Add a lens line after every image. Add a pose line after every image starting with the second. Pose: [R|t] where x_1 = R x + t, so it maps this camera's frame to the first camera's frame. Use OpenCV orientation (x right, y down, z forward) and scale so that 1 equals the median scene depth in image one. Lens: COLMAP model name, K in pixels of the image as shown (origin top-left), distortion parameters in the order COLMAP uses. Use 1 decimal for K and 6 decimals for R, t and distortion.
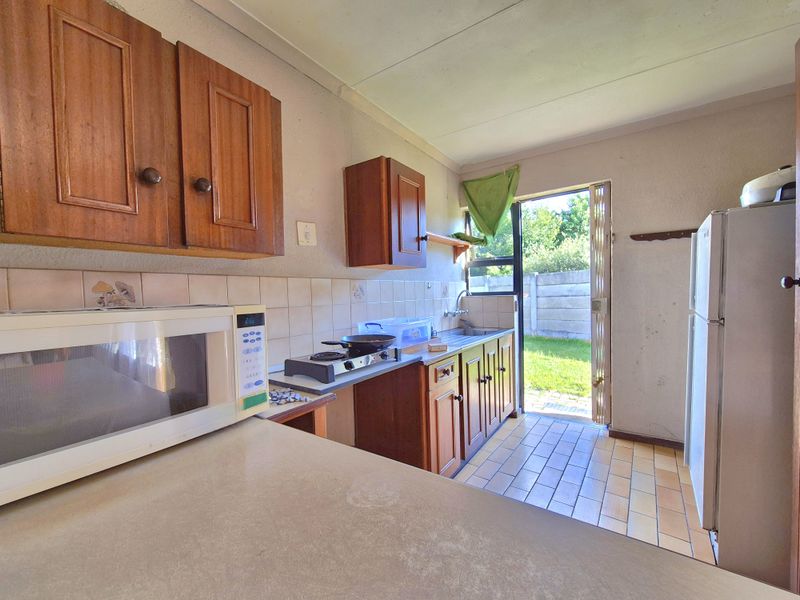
lens RADIAL K [[343.7, 0, 400.0], [0, 343.7, 300.0], [0, 0, 1]] dist [0.001441, 0.000242]
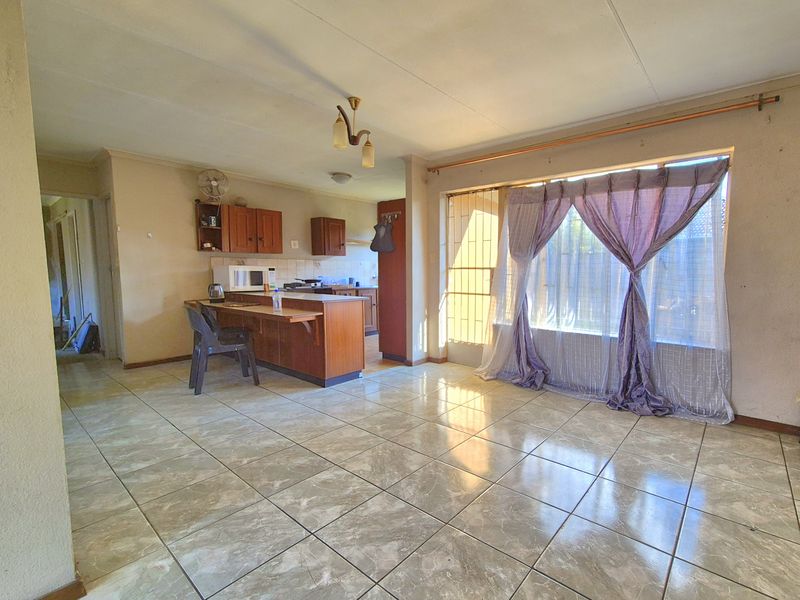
lens RADIAL K [[377.1, 0, 440.9], [0, 377.1, 301.9], [0, 0, 1]] dist [-0.000308, 0.000131]
pose [[0.997707, 0.035108, -0.057864, 1.876325], [-0.031169, 0.997224, 0.067621, 0.069523], [0.060078, -0.065662, 0.996032, -3.449912]]
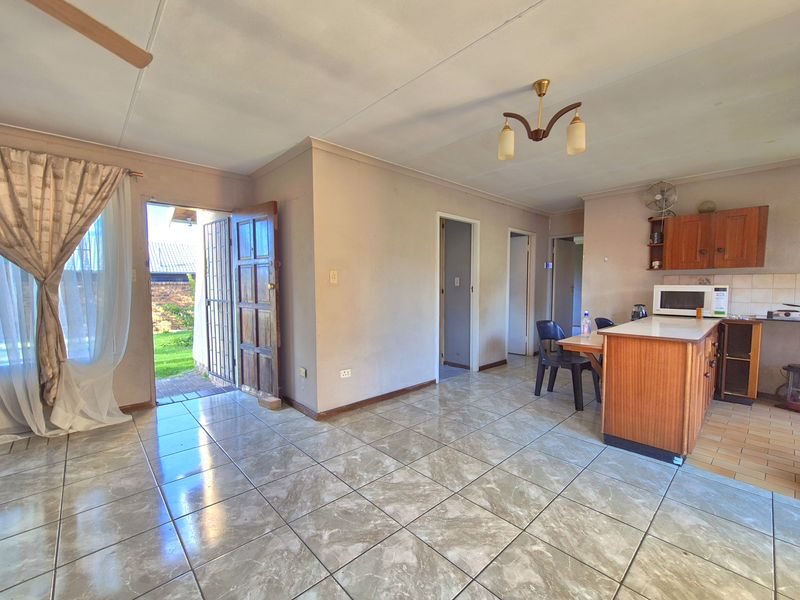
lens RADIAL K [[343.7, 0, 400.0], [0, 343.7, 300.0], [0, 0, 1]] dist [0.001441, 0.000242]
pose [[-0.200147, 0.070509, -0.977225, 3.132584], [-0.012215, 0.997150, 0.074449, -0.049932], [0.979690, 0.026838, -0.198715, -1.288496]]
